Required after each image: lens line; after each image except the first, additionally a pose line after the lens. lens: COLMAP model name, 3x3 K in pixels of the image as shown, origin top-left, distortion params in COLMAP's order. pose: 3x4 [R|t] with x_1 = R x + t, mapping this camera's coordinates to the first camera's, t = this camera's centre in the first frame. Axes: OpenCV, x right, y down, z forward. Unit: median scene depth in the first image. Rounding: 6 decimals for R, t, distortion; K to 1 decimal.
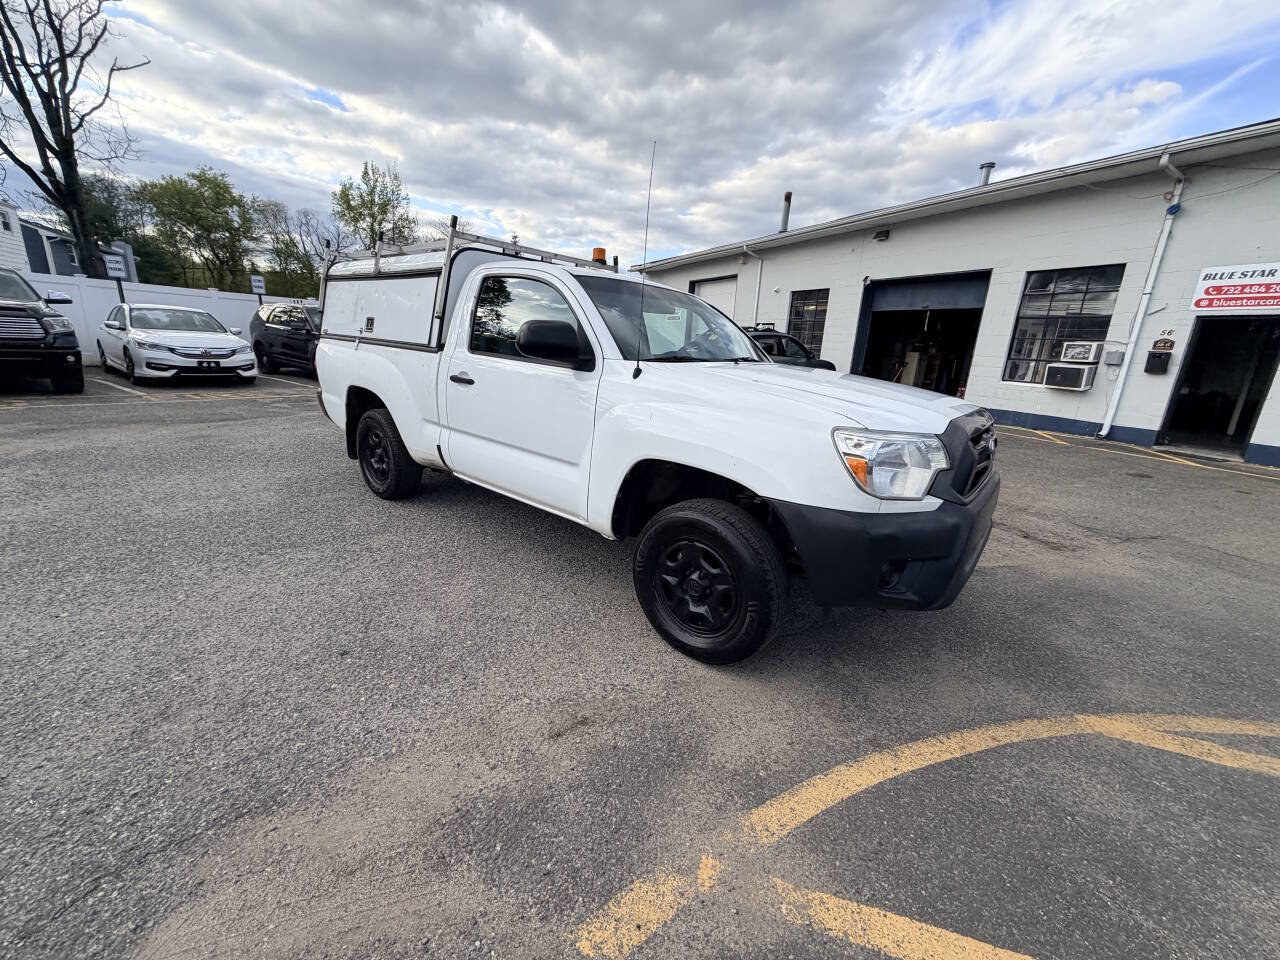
lens RADIAL K [[508.9, 0, 635.4], [0, 508.9, 479.9], [0, 0, 1]] dist [-0.001359, 0.000211]
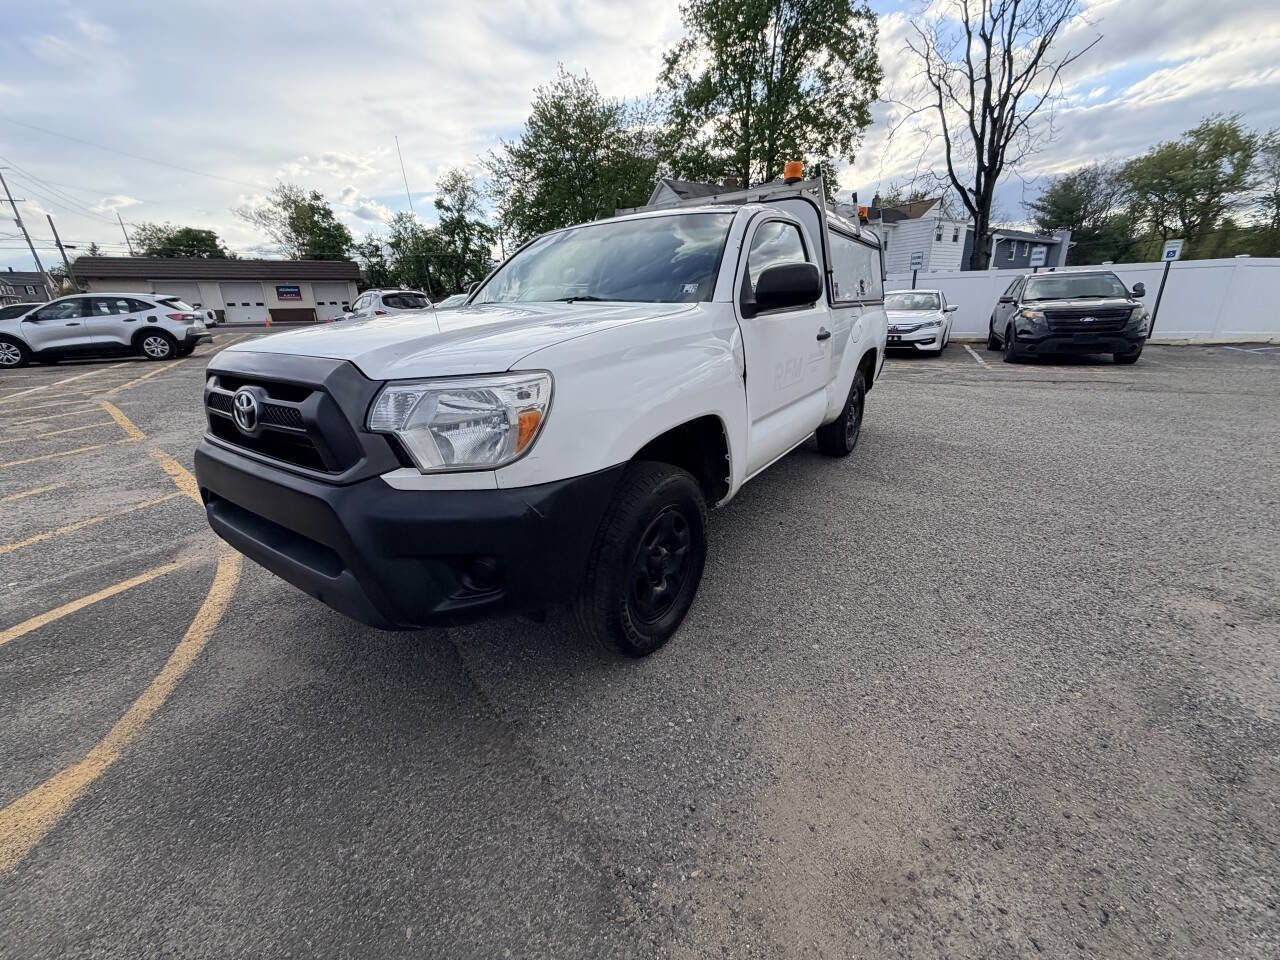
lens RADIAL K [[503.0, 0, 639.4], [0, 503.0, 482.5], [0, 0, 1]] dist [0.000275, -0.000398]
pose [[0.098684, 0.266607, -0.958740, 0.405553], [-0.229156, 0.943638, 0.238821, -0.071069], [0.968374, 0.196133, 0.154216, 0.406808]]
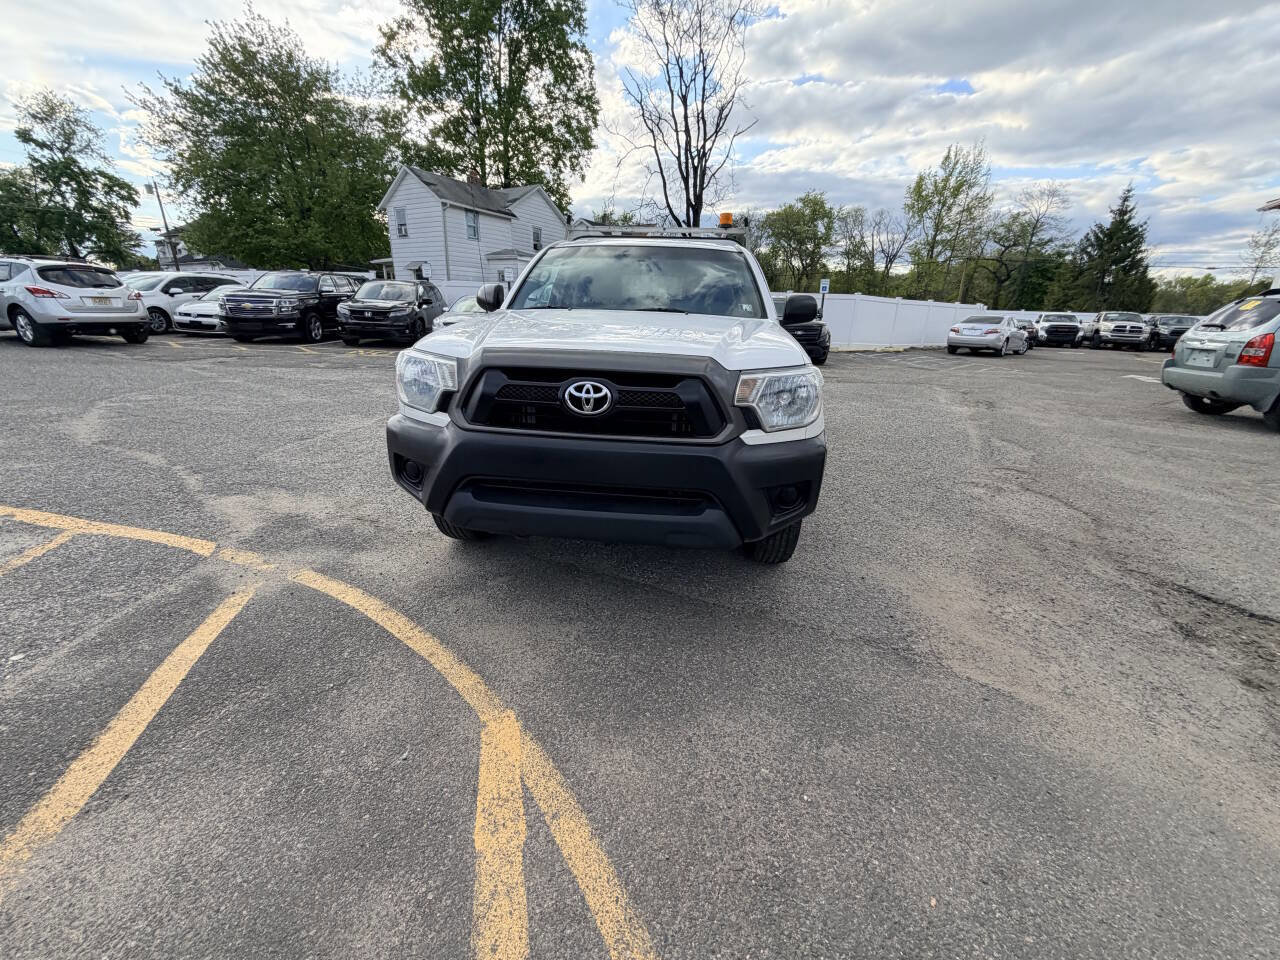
lens RADIAL K [[502.9, 0, 637.2], [0, 502.9, 480.9], [0, 0, 1]] dist [0.000331, -0.000150]
pose [[0.559599, 0.225750, -0.797424, 0.407379], [-0.211001, 0.969288, 0.126332, -0.012927], [0.801453, 0.097562, 0.590046, 0.168297]]
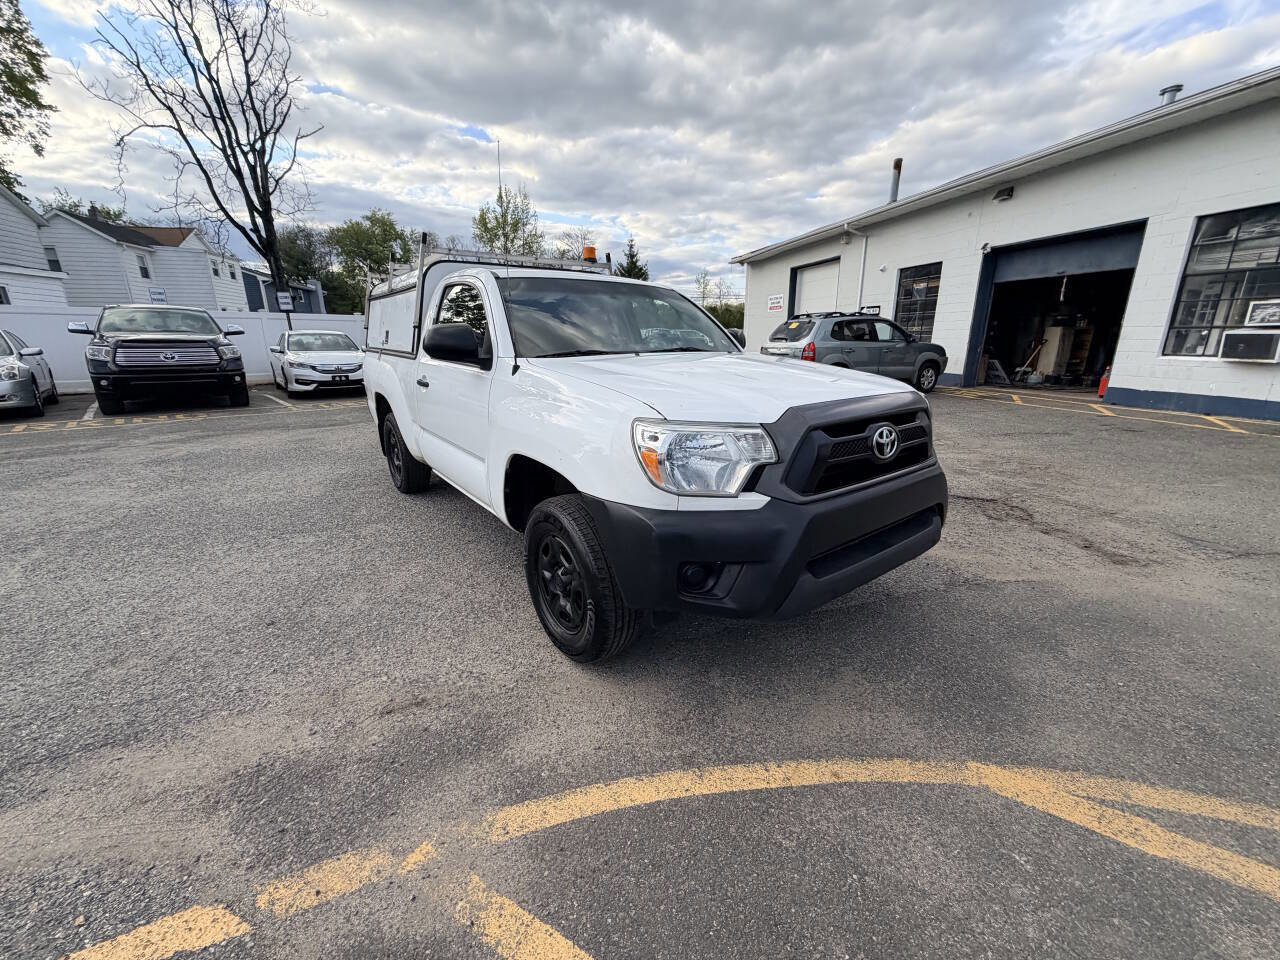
lens RADIAL K [[506.6, 0, 635.0], [0, 506.6, 481.8], [0, 0, 1]] dist [-0.001196, 0.000136]
pose [[0.971329, 0.004775, -0.237693, 0.139840], [-0.002420, 0.999945, 0.010199, 0.000609], [0.237729, -0.009331, 0.971287, 0.020831]]
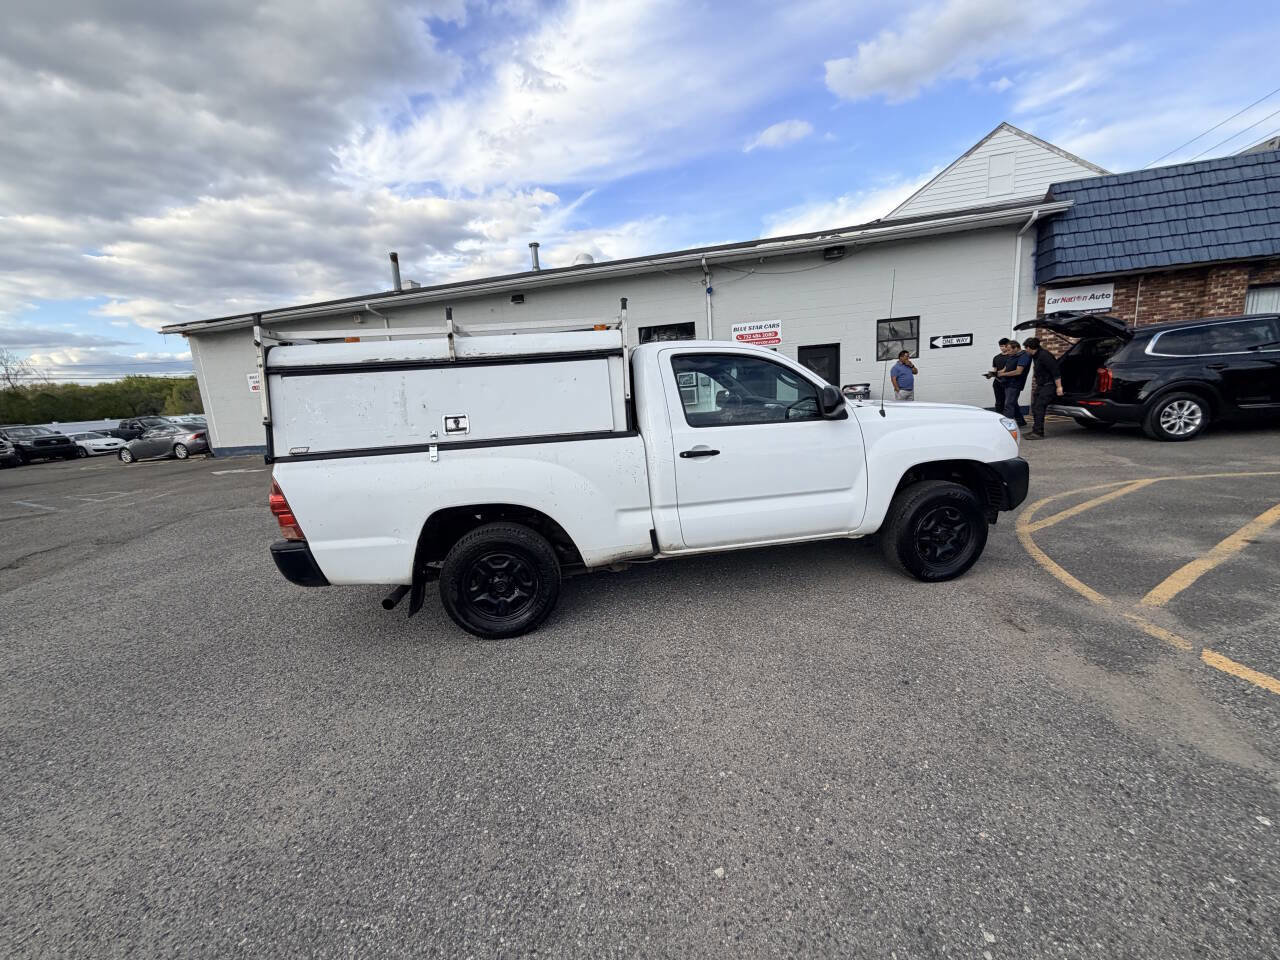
lens RADIAL K [[509.1, 0, 637.7], [0, 509.1, 480.3], [0, 0, 1]] dist [-0.000095, -0.000108]
pose [[0.651839, -0.235091, 0.720998, -0.461684], [0.300434, 0.953000, 0.039122, -0.087083], [-0.696309, 0.191111, 0.691832, 0.149327]]
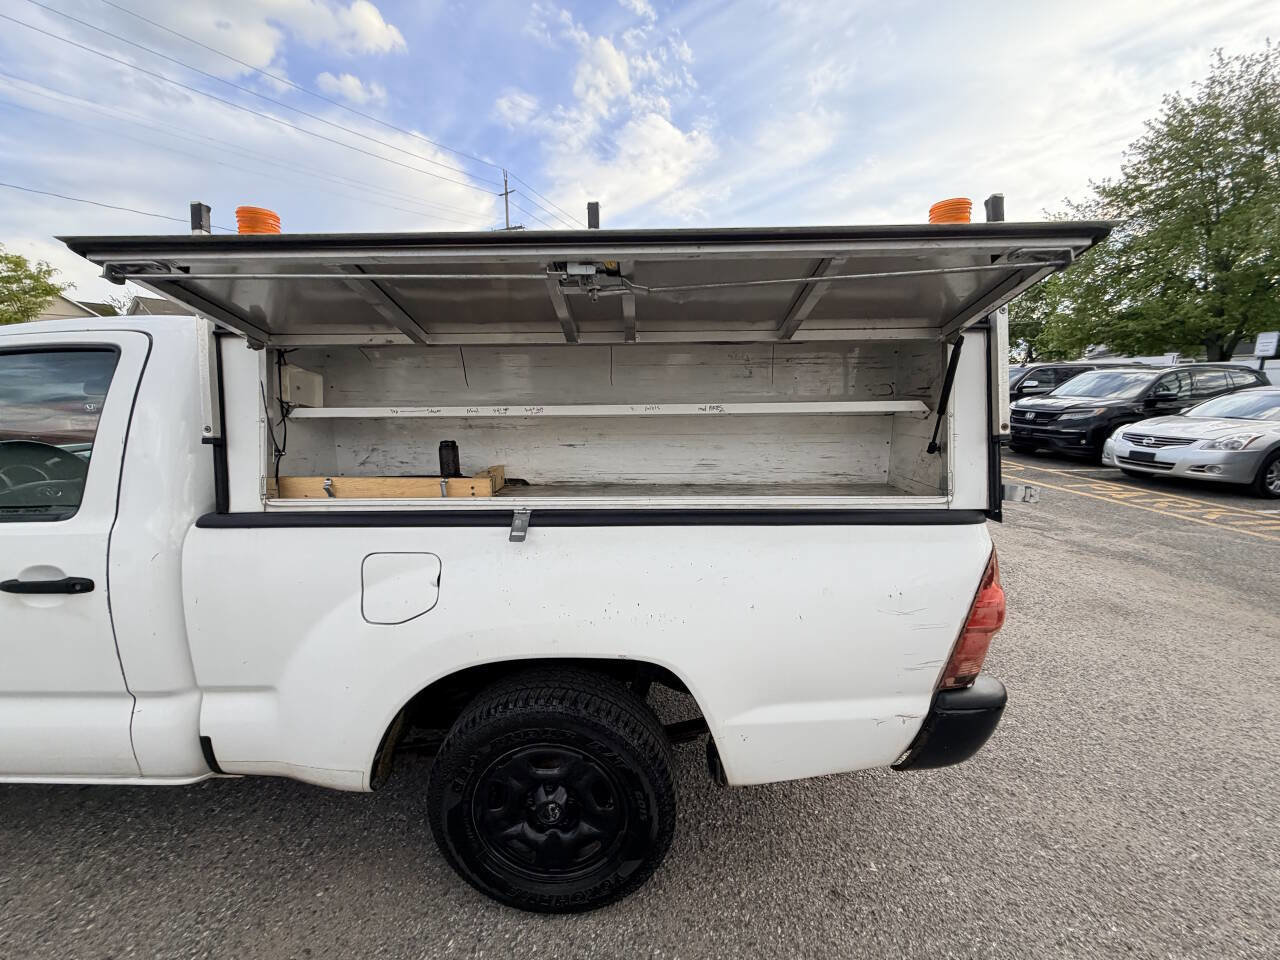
lens RADIAL K [[510.7, 0, 637.1], [0, 510.7, 476.5], [0, 0, 1]] dist [0.000215, -0.000429]
pose [[-0.783819, 0.050453, -0.618937, -0.023344], [-0.204578, 0.920076, 0.334078, -0.247218], [0.586324, 0.388477, -0.710851, 0.801004]]
